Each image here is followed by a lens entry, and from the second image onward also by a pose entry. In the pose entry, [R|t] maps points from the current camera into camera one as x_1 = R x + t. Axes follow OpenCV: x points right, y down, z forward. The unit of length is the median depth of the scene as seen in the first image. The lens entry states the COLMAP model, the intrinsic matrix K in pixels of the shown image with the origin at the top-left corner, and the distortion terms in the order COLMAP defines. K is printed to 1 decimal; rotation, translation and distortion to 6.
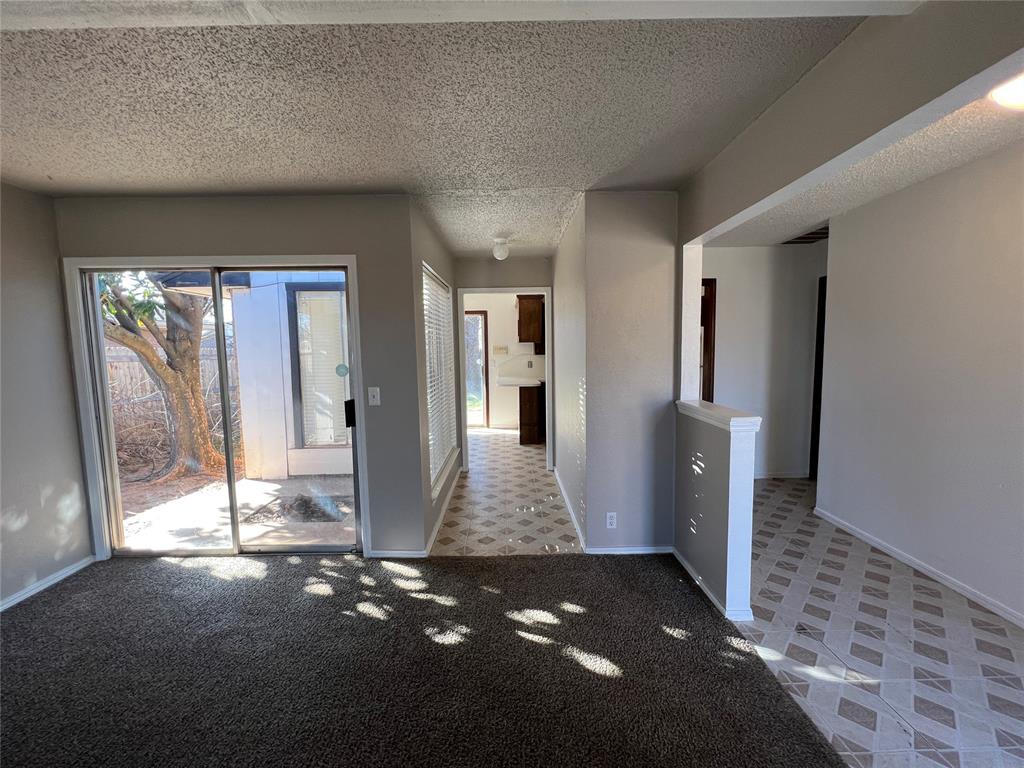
lens RADIAL K [[412.3, 0, 508.3], [0, 412.3, 385.5], [0, 0, 1]] dist [-0.003675, 0.001420]
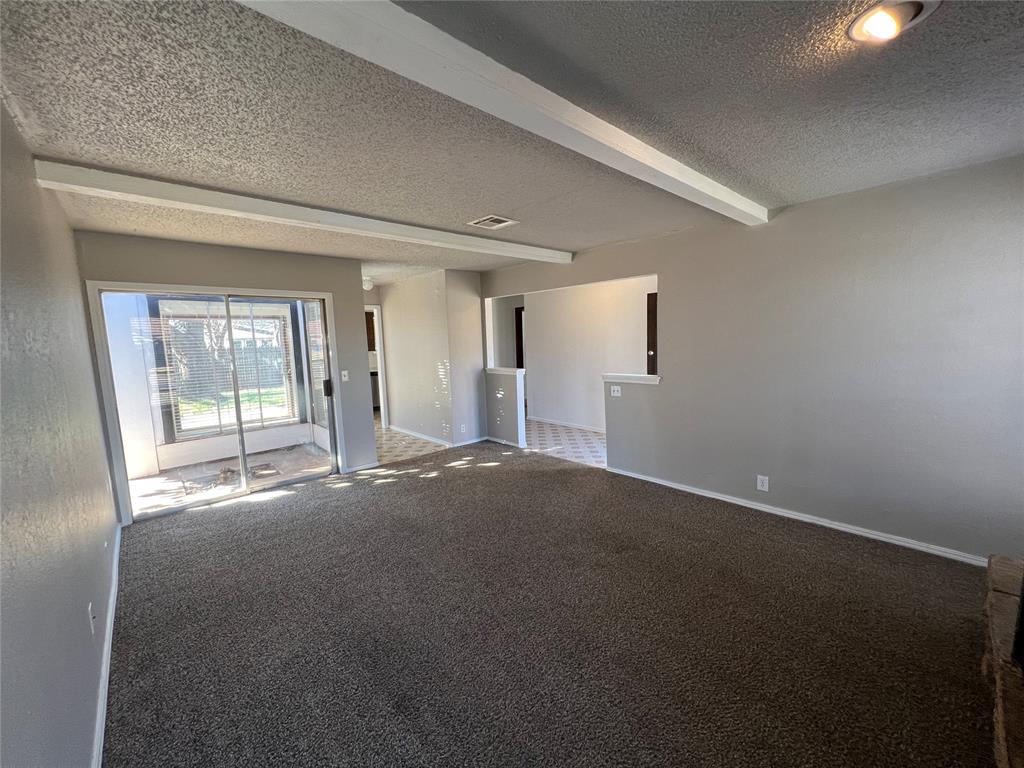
lens RADIAL K [[412.3, 0, 511.0], [0, 412.3, 384.8], [0, 0, 1]] dist [-0.003675, 0.001420]
pose [[0.742297, -0.084645, 0.664703, -1.006487], [0.081888, 0.996013, 0.035387, 0.061655], [-0.665049, 0.028164, 0.746269, -0.768529]]
